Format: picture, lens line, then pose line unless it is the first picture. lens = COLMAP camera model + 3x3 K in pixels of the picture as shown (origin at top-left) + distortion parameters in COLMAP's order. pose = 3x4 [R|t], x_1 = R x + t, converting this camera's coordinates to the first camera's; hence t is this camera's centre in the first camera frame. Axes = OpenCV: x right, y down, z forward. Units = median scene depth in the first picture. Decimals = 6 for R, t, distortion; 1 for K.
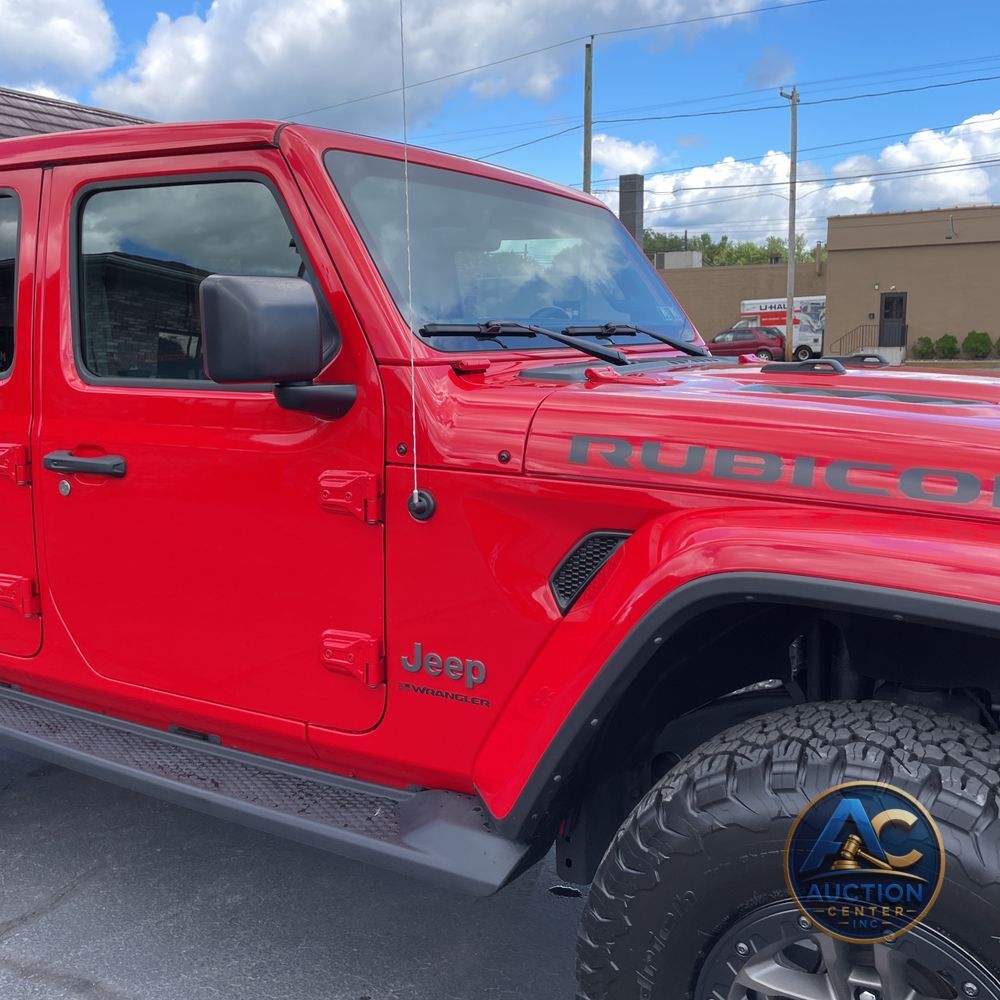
lens RADIAL K [[1012.2, 0, 507.5], [0, 1012.2, 501.8], [0, 0, 1]] dist [0.013186, 0.000000]
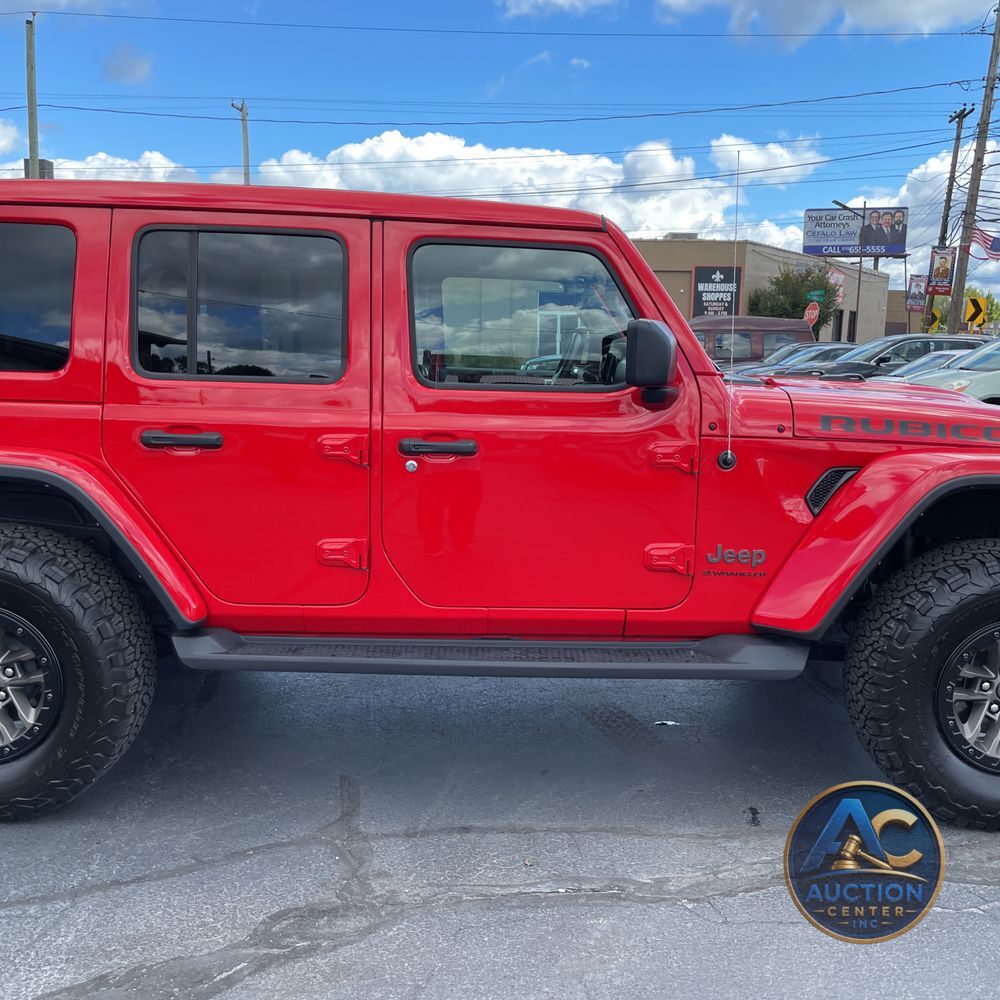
lens RADIAL K [[1012.2, 0, 502.2], [0, 1012.2, 500.1], [0, 0, 1]] dist [0.013186, 0.000000]
pose [[0.842397, -0.051864, 0.536356, -1.041226], [0.053872, 0.998476, 0.011939, 0.022023], [-0.536158, 0.018838, 0.843908, -0.175104]]
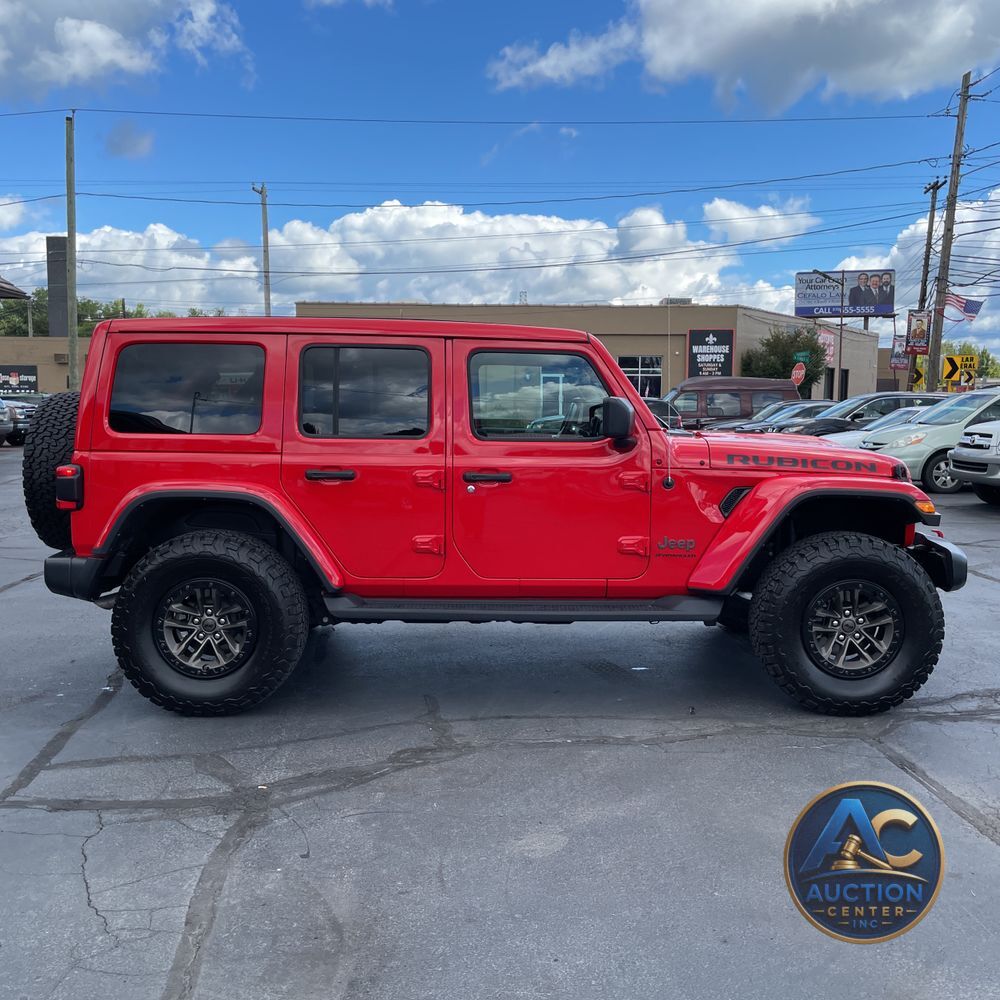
lens RADIAL K [[1012.2, 0, 492.8], [0, 1012.2, 498.4], [0, 0, 1]] dist [0.013186, 0.000000]
pose [[0.847896, -0.030422, 0.529288, -1.516541], [0.066997, 0.996497, -0.050051, 0.115354], [-0.525912, 0.077899, 0.846964, -0.818705]]
